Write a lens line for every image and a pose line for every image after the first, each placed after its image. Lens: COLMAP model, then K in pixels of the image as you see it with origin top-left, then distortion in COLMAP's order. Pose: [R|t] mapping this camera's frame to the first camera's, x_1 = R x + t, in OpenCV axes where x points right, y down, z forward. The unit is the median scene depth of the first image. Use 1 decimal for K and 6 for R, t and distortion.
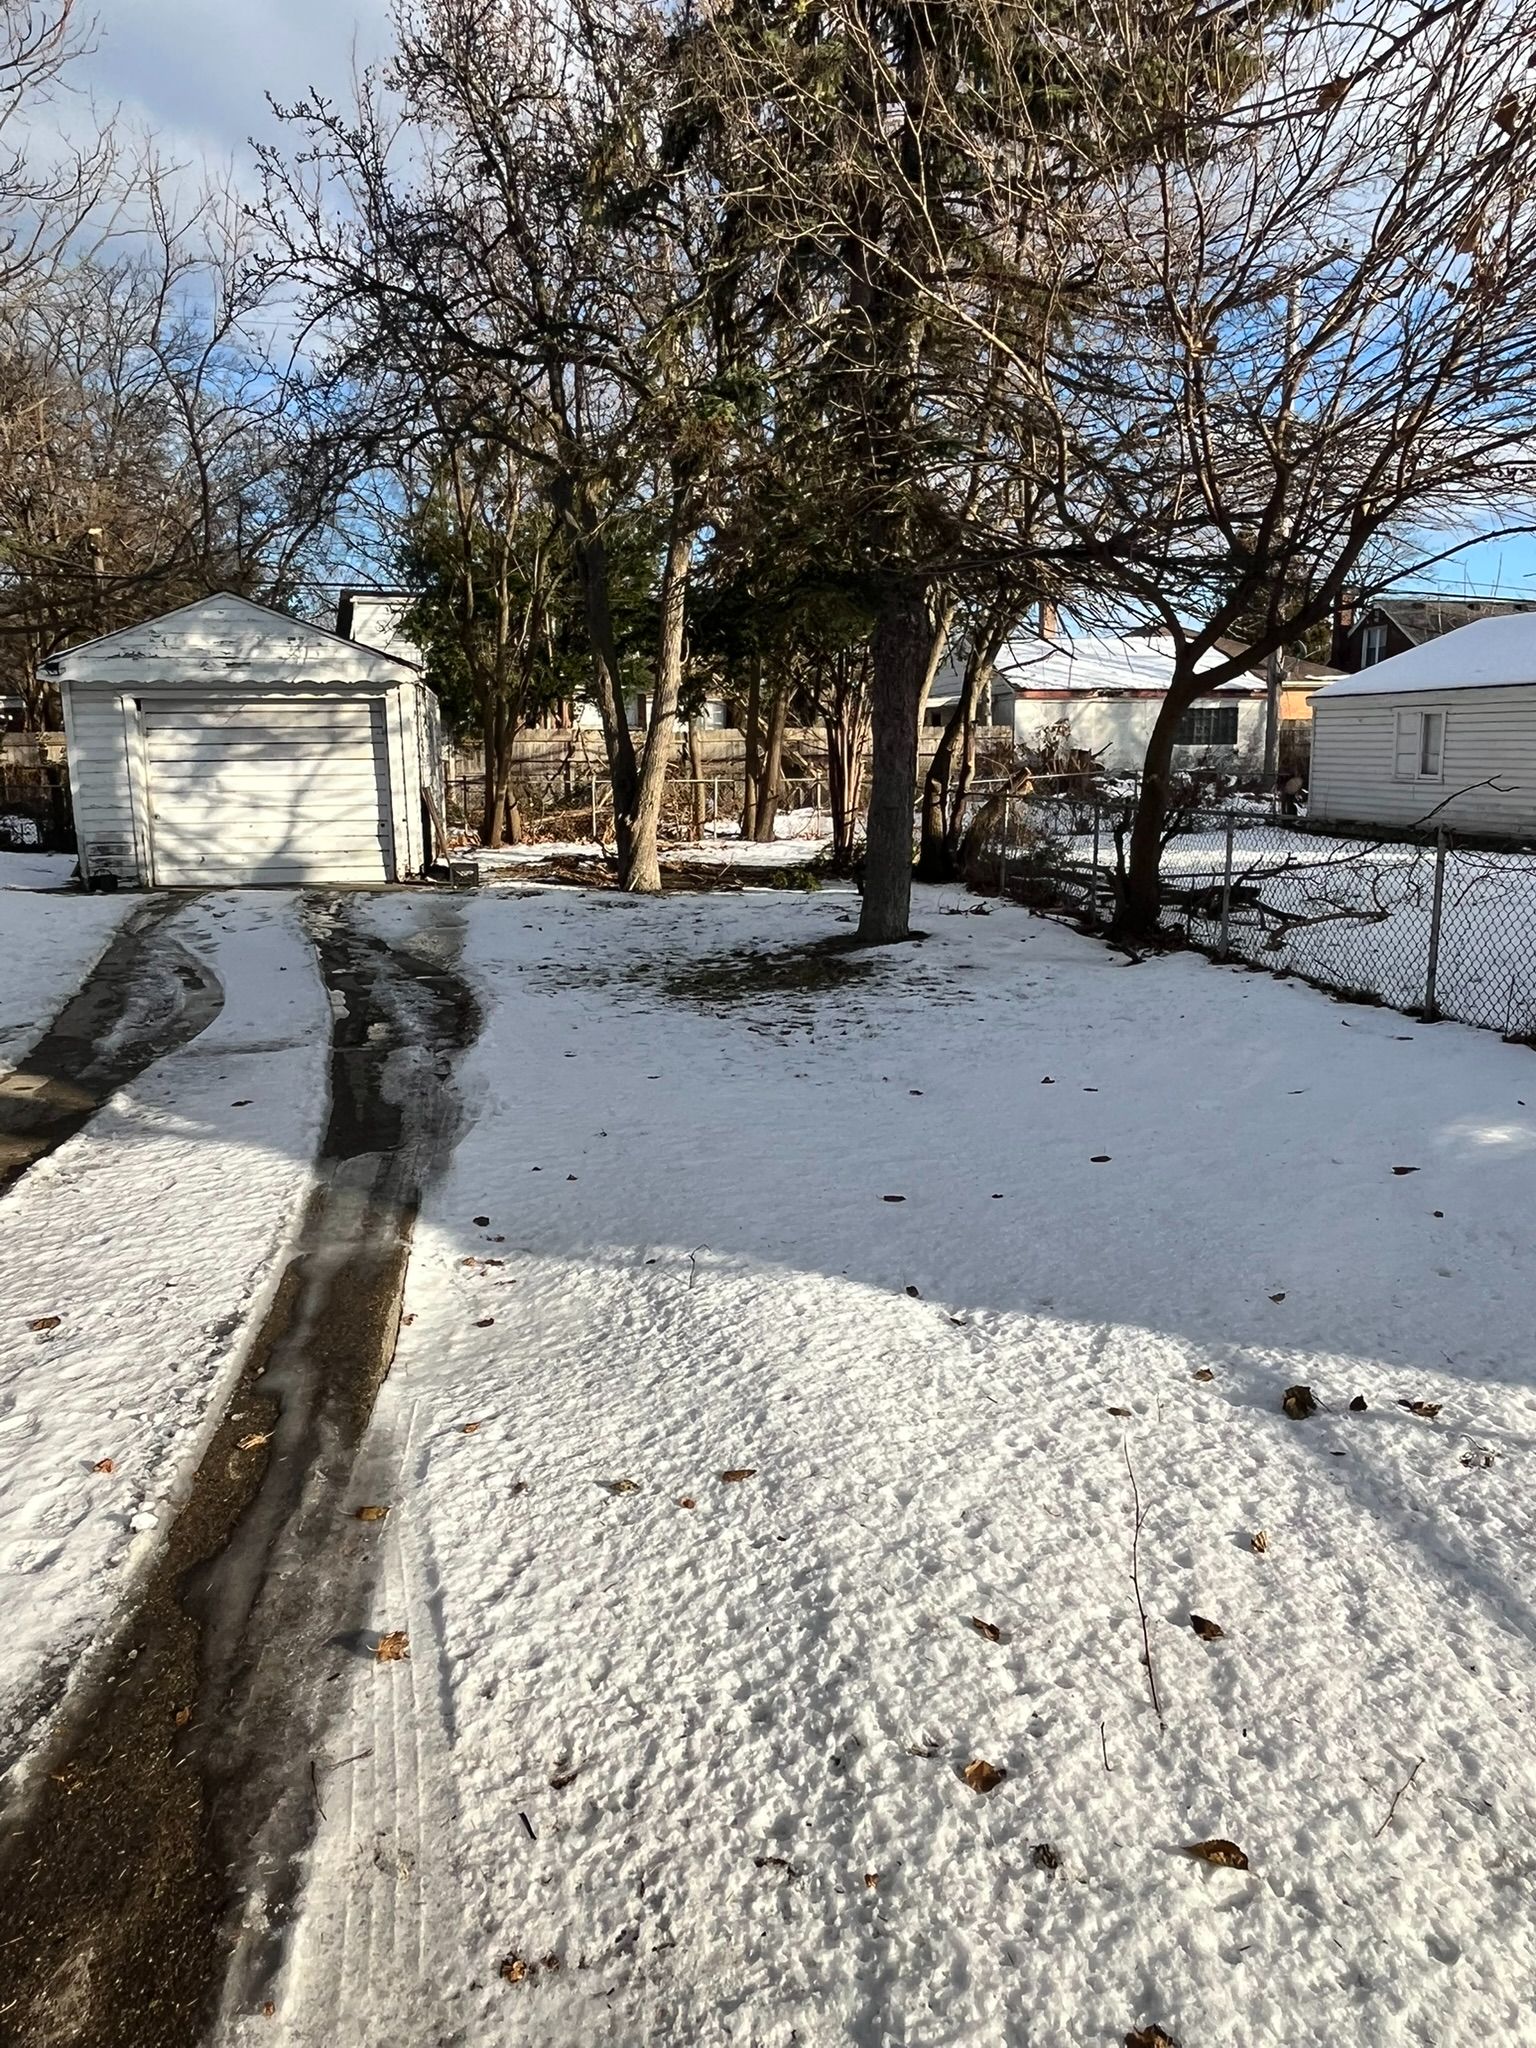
lens RADIAL K [[1381.9, 0, 767.2], [0, 1381.9, 1025.4], [0, 0, 1]] dist [-0.004440, -0.002577]
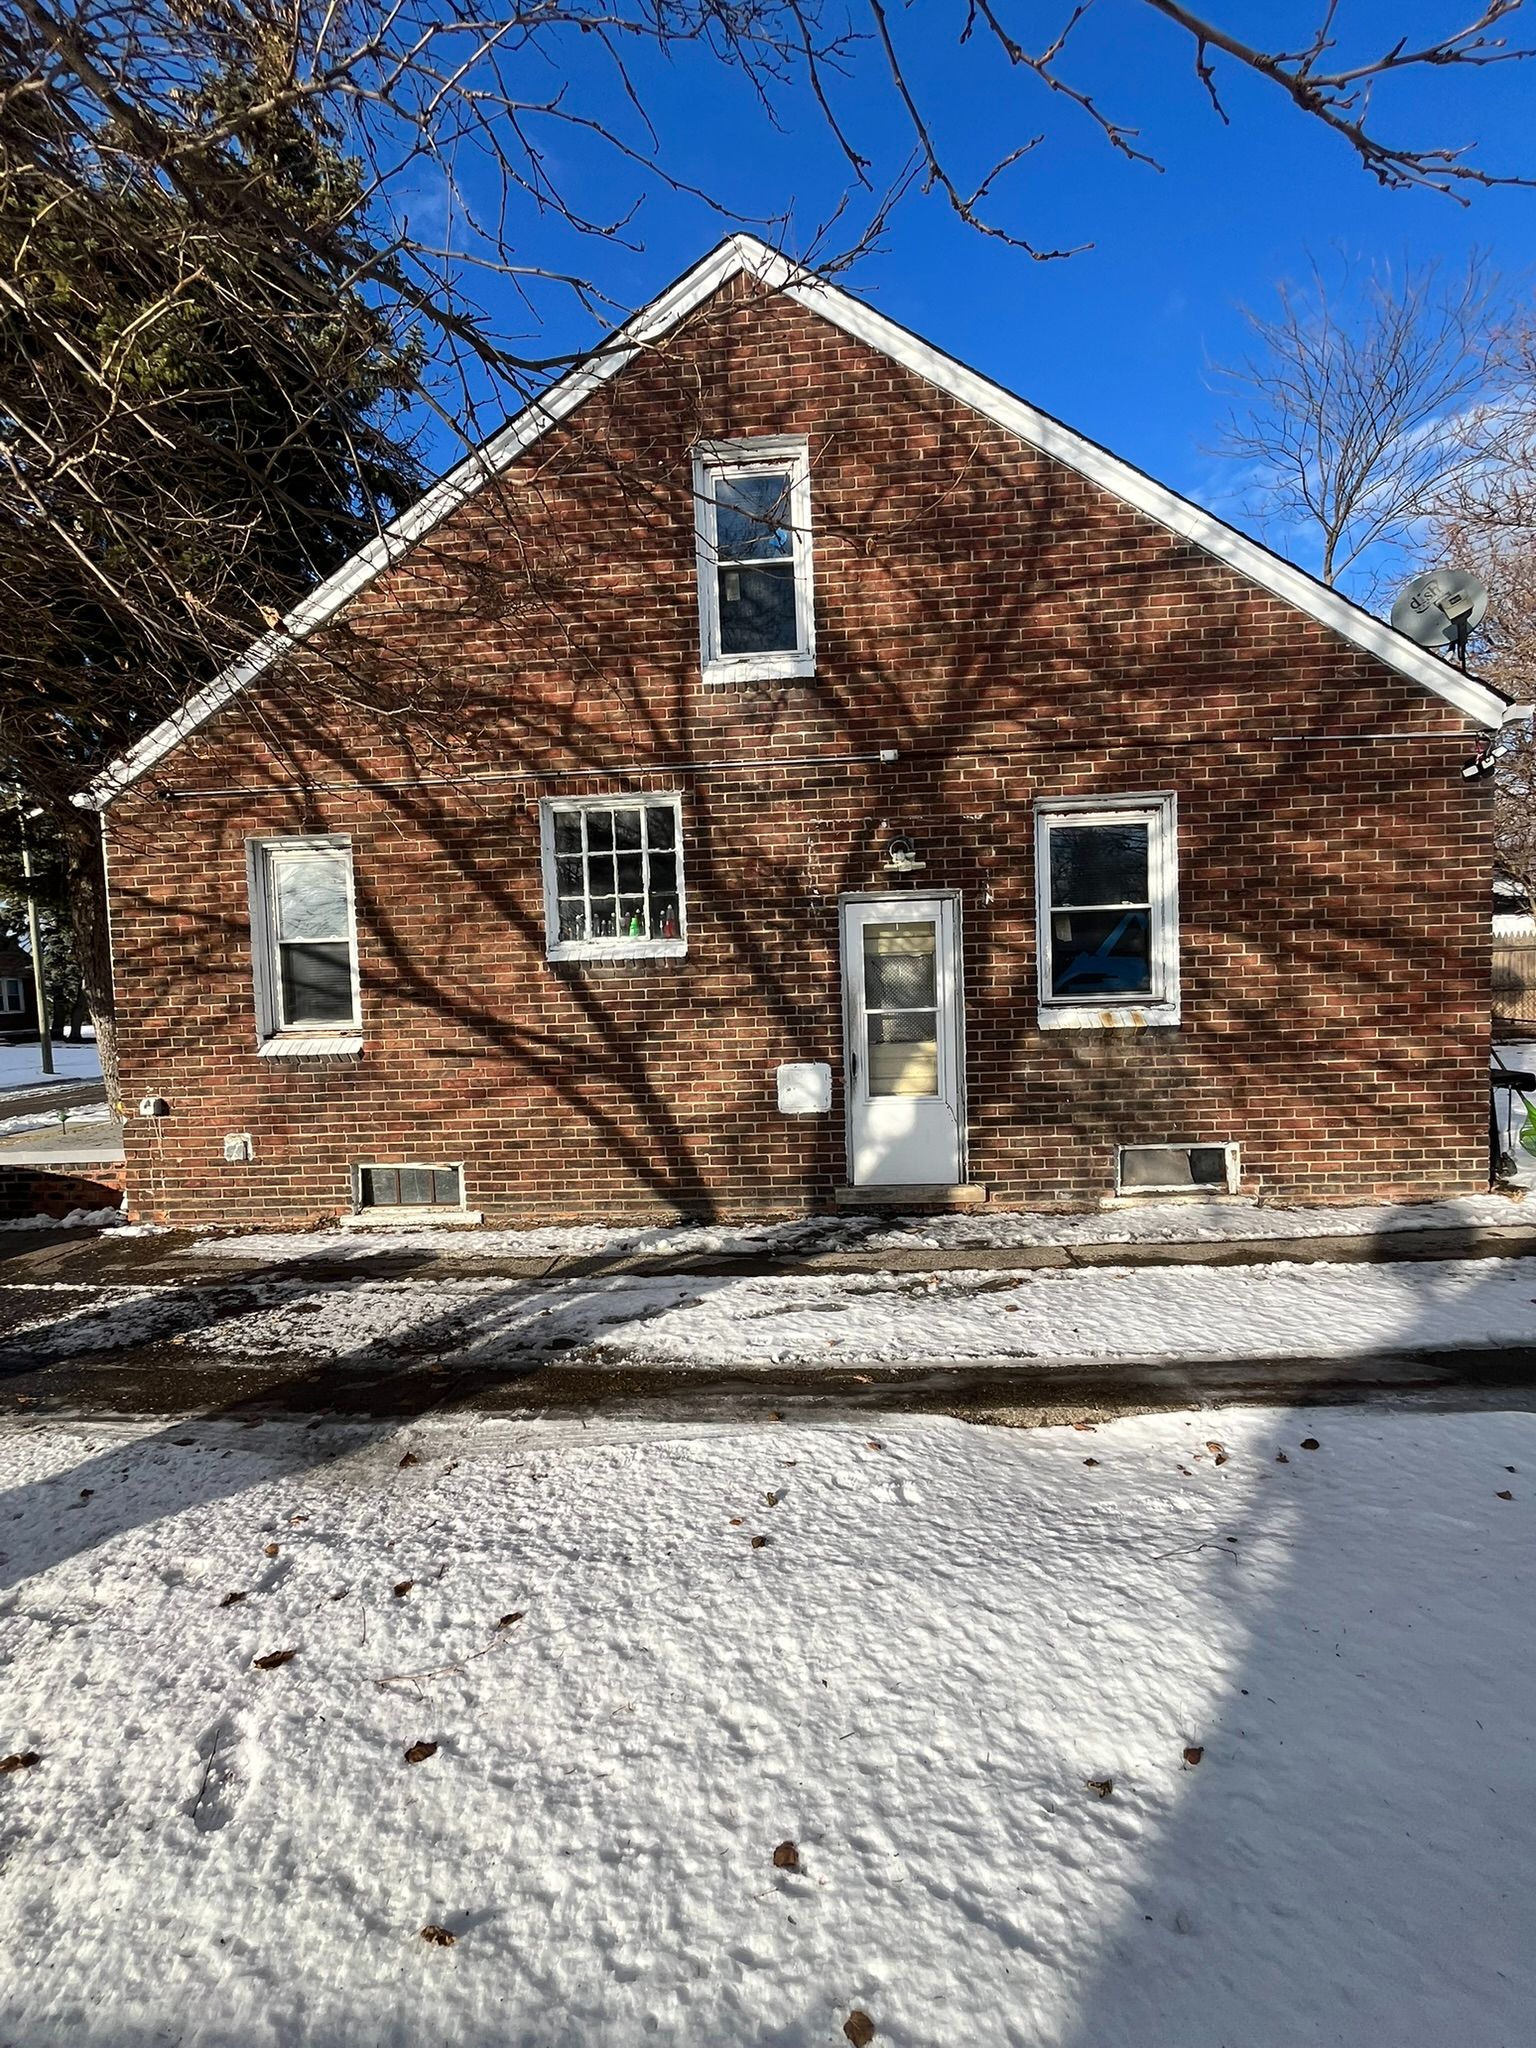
lens RADIAL K [[825.1, 0, 764.9], [0, 825.1, 1021.0], [0, 0, 1]] dist [-0.001387, -0.000066]
pose [[-0.203271, 0.066933, -0.976832, 0.776655], [-0.149342, 0.983868, 0.098492, -0.289171], [0.967666, 0.165902, -0.189996, 1.089954]]
